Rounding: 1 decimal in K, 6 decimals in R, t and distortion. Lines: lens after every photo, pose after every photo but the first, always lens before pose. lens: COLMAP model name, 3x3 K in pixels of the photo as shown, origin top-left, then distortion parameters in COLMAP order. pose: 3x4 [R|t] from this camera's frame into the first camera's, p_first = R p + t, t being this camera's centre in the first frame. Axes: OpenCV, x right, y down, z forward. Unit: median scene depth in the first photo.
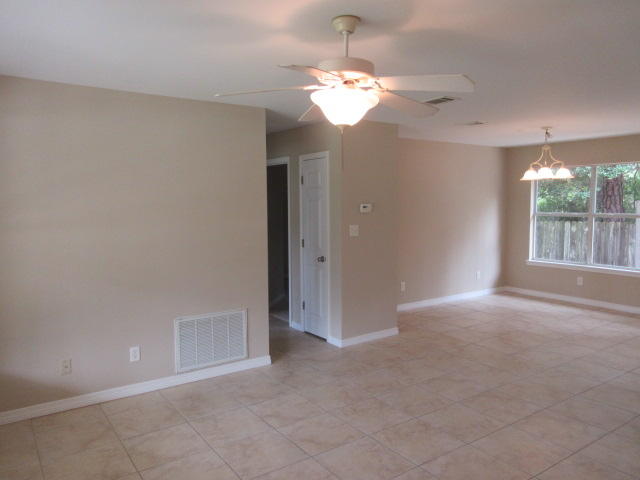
lens RADIAL K [[478.2, 0, 319.3], [0, 478.2, 236.9], [0, 0, 1]] dist [0.009523, 0.002676]
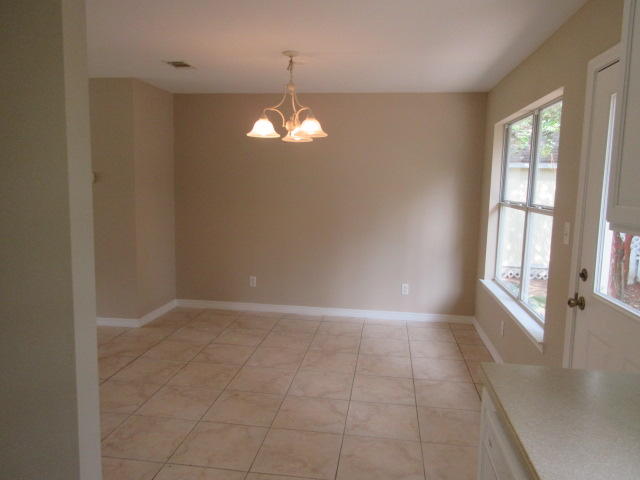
lens RADIAL K [[478.2, 0, 319.3], [0, 478.2, 236.9], [0, 0, 1]] dist [0.009523, 0.002676]
pose [[0.727953, 0.100983, -0.678150, 1.058824], [-0.077020, 0.994878, 0.065470, -0.042546], [0.681288, 0.004572, 0.732001, 0.653015]]
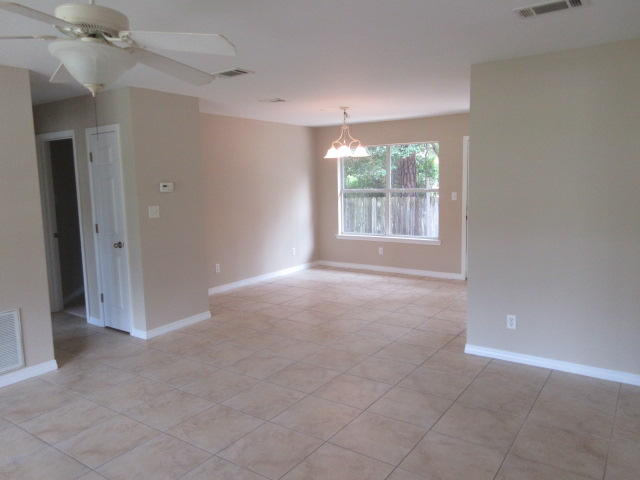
lens RADIAL K [[478.2, 0, 319.3], [0, 478.2, 236.9], [0, 0, 1]] dist [0.009523, 0.002676]
pose [[0.939243, -0.053770, 0.339015, 0.056378], [0.040397, 0.998106, 0.046384, 0.004600], [-0.340867, -0.029871, 0.939637, 0.024081]]
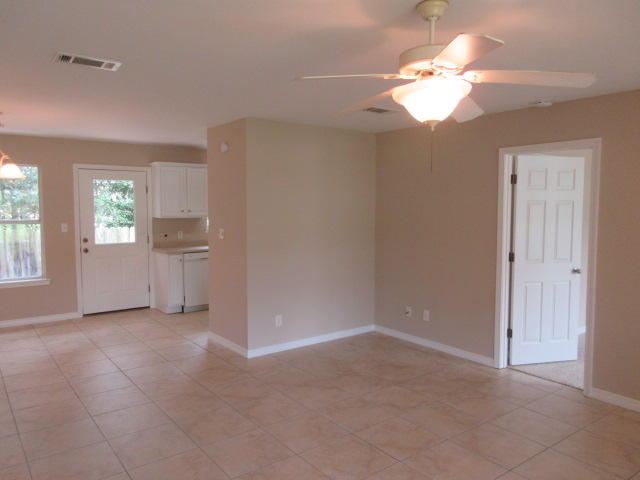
lens RADIAL K [[478.2, 0, 319.3], [0, 478.2, 236.9], [0, 0, 1]] dist [0.009523, 0.002676]
pose [[-0.037966, -0.061433, 0.997389, -0.388183], [0.071080, 0.995414, 0.064017, -0.042556], [-0.996748, 0.073325, -0.033425, 0.576822]]
